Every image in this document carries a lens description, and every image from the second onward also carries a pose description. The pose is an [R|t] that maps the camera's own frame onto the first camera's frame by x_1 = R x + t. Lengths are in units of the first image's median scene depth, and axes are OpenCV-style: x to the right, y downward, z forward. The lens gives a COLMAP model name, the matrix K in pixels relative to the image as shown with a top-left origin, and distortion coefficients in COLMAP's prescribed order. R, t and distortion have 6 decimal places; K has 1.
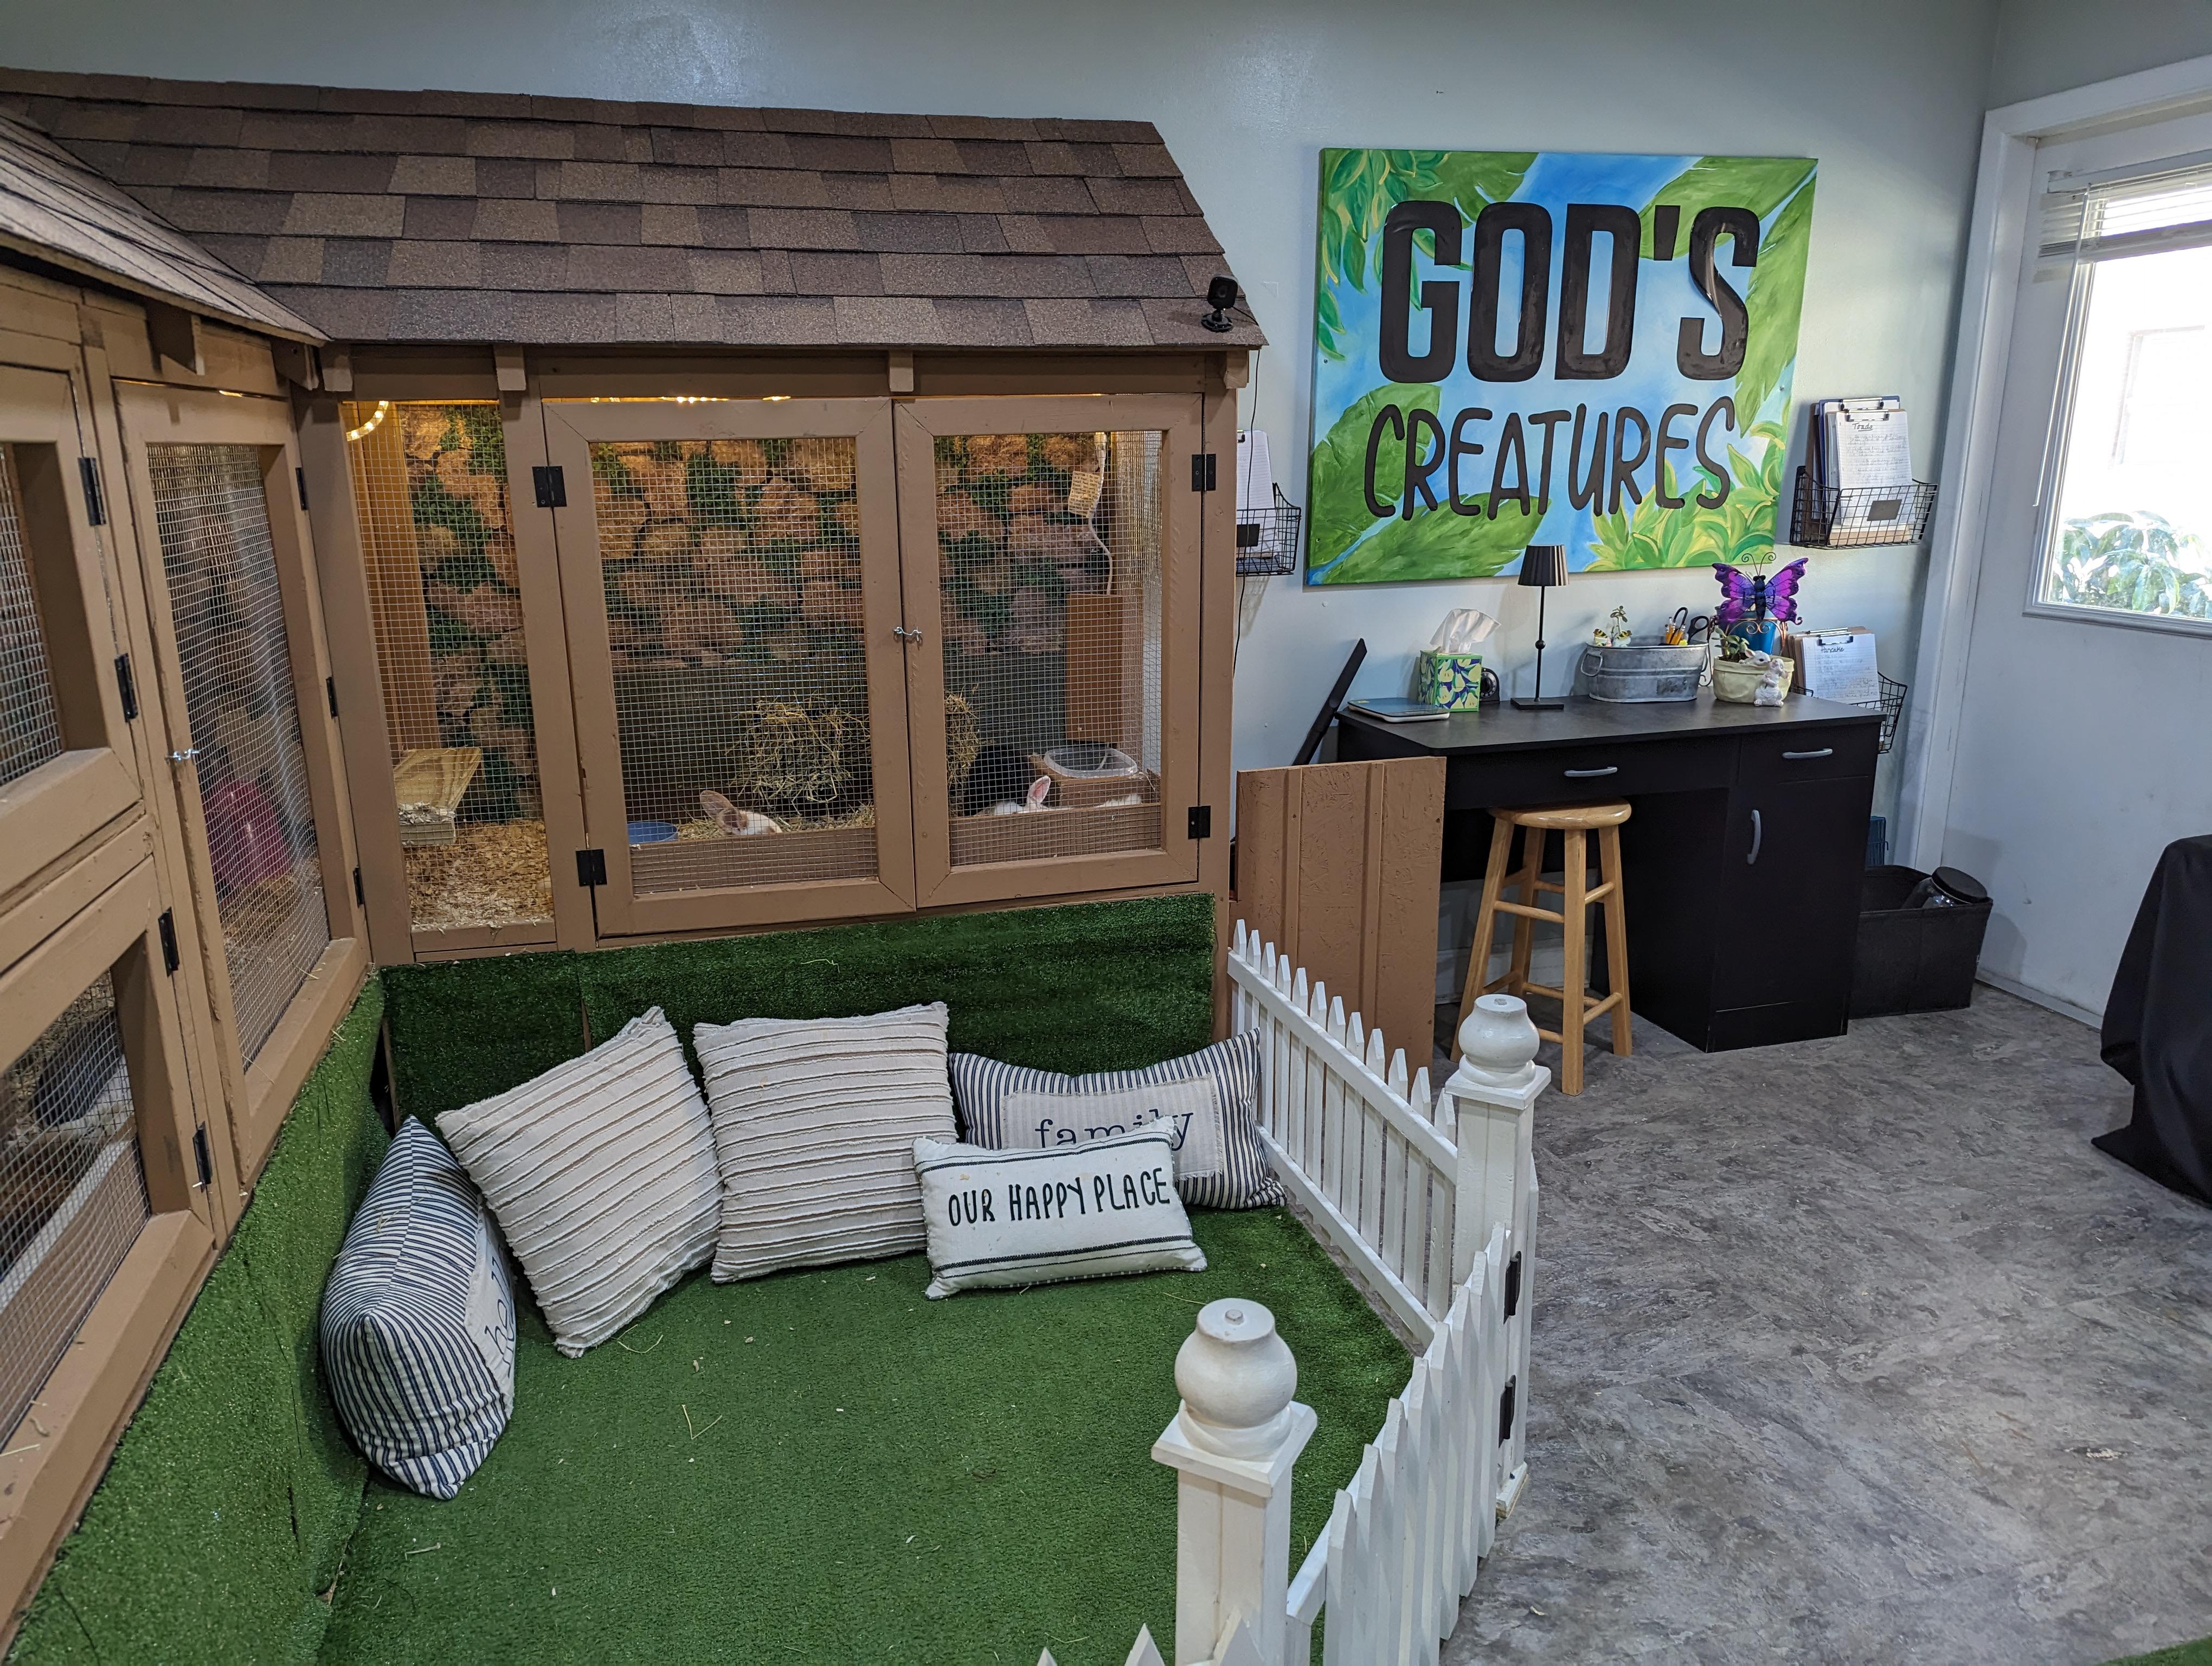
lens RADIAL K [[1534.3, 0, 1101.6], [0, 1534.3, 830.1], [0, 0, 1]] dist [0.017693, -0.026295]
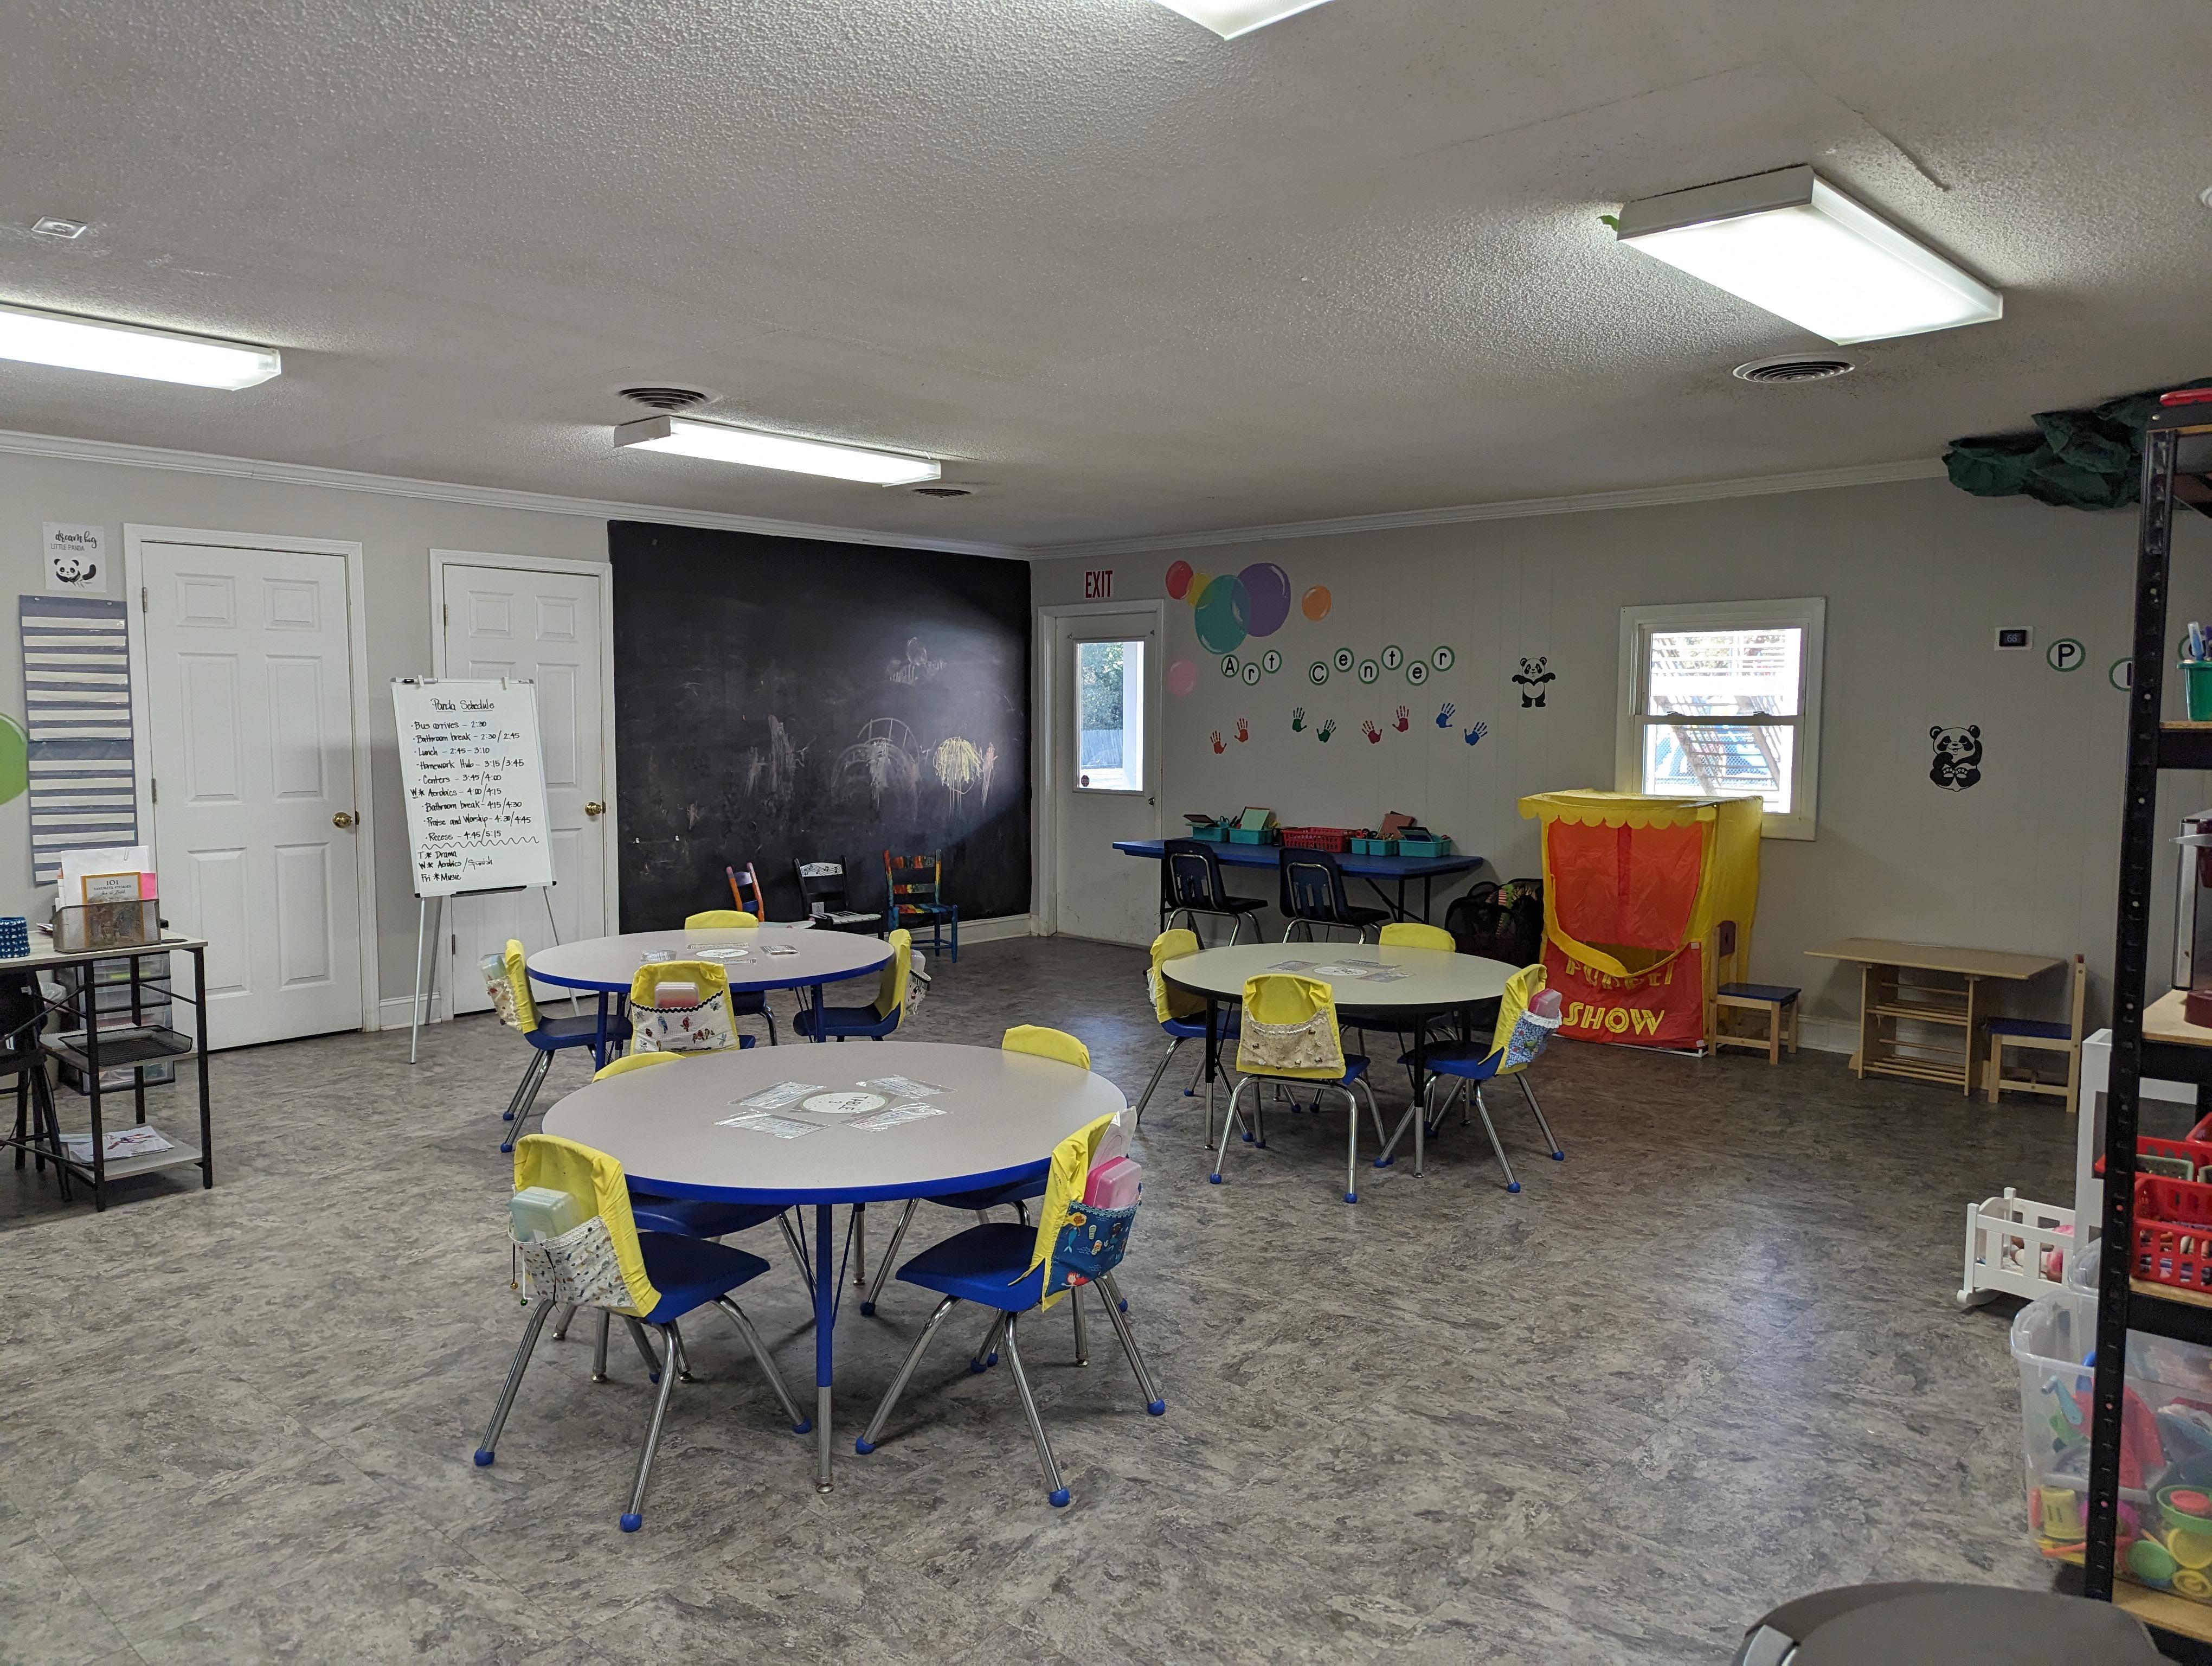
lens RADIAL K [[1534.3, 0, 1100.1], [0, 1534.3, 833.7], [0, 0, 1]] dist [0.017693, -0.026295]
pose [[-0.828875, 0.048121, -0.557361, 1.355665], [-0.139211, 0.947212, 0.288806, -0.517430], [0.541837, 0.316975, -0.778421, 1.881533]]
